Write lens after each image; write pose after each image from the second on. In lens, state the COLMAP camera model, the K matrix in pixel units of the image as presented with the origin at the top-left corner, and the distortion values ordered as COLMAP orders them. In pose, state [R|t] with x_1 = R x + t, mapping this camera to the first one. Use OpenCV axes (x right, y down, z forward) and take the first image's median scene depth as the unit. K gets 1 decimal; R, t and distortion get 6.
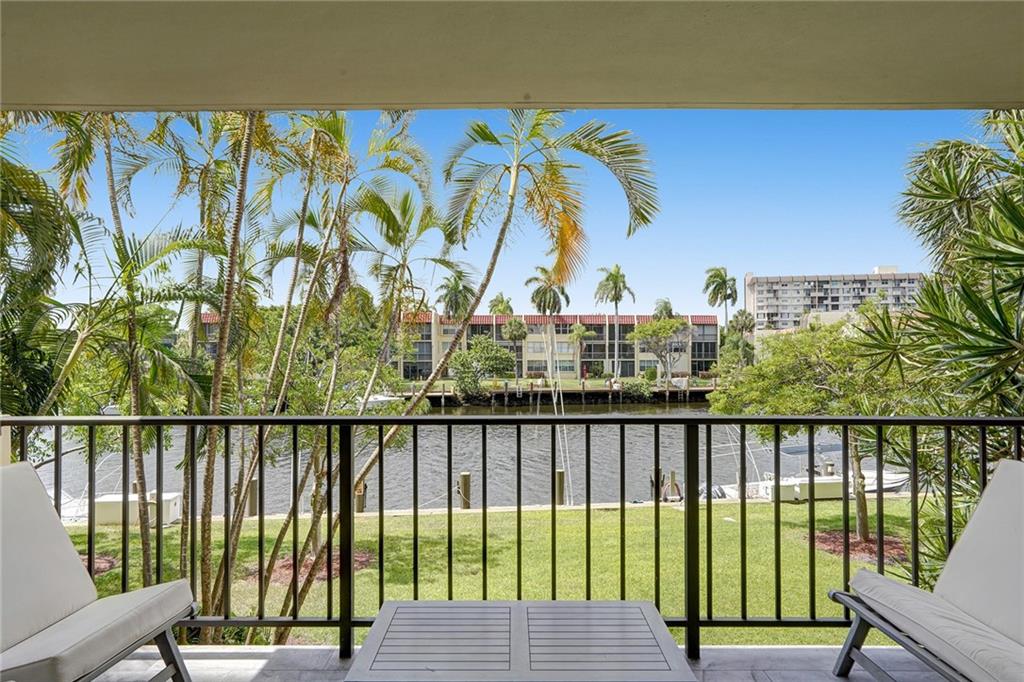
lens RADIAL K [[609.2, 0, 511.9], [0, 609.2, 341.8], [0, 0, 1]] dist [-0.001895, 0.000174]
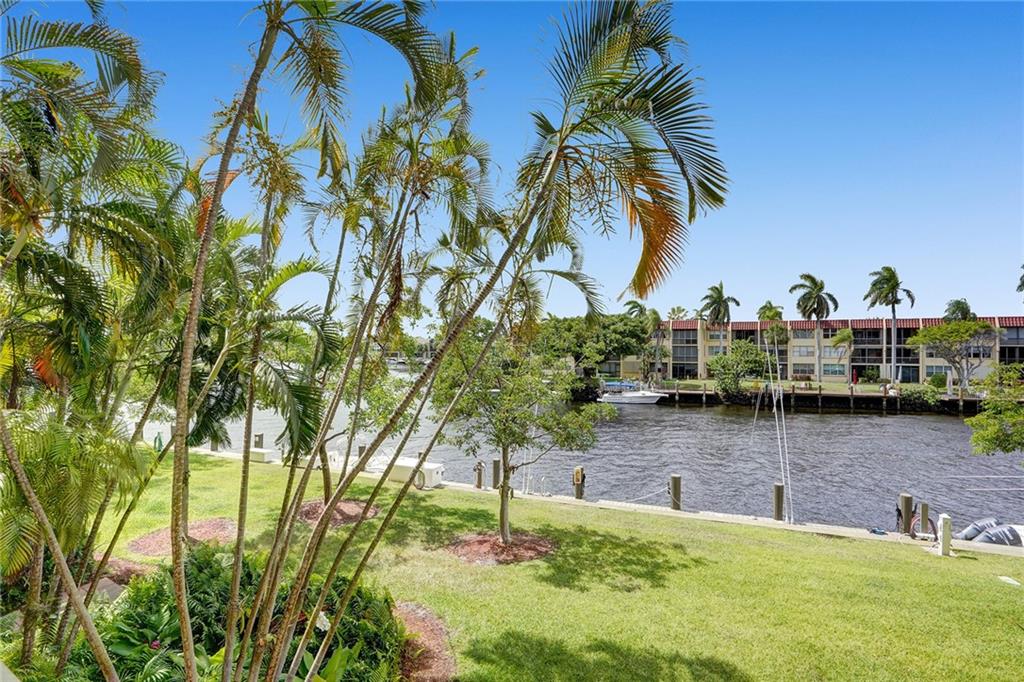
lens RADIAL K [[494.2, 0, 513.2], [0, 494.2, 350.4], [0, 0, 1]] dist [-0.049054, 0.018597]
pose [[0.870179, 0.005819, -0.492701, 0.106924], [-0.000611, 0.999942, 0.010731, -0.006003], [0.492735, -0.009037, 0.870132, 0.165716]]
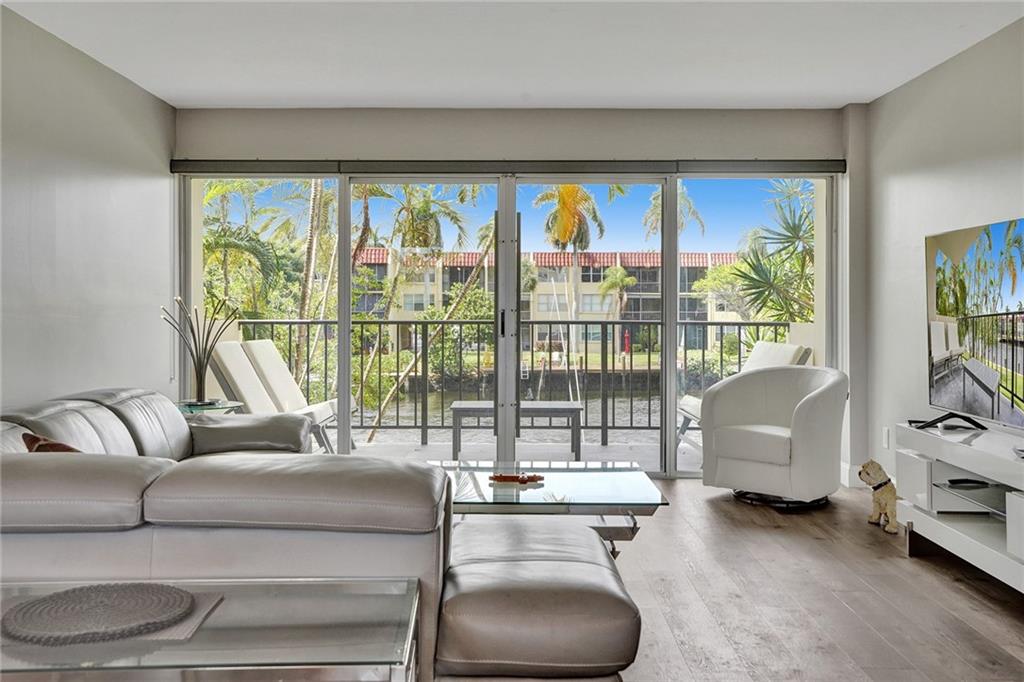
lens RADIAL K [[1017.1, 0, 512.0], [0, 1017.1, 341.0], [0, 0, 1]] dist [0.069083, -0.001146]
pose [[0.999994, 0.003324, -0.001176, 0.001072], [-0.003267, 0.998985, 0.044923, 0.006267], [0.001324, -0.044919, 0.998990, -0.315304]]
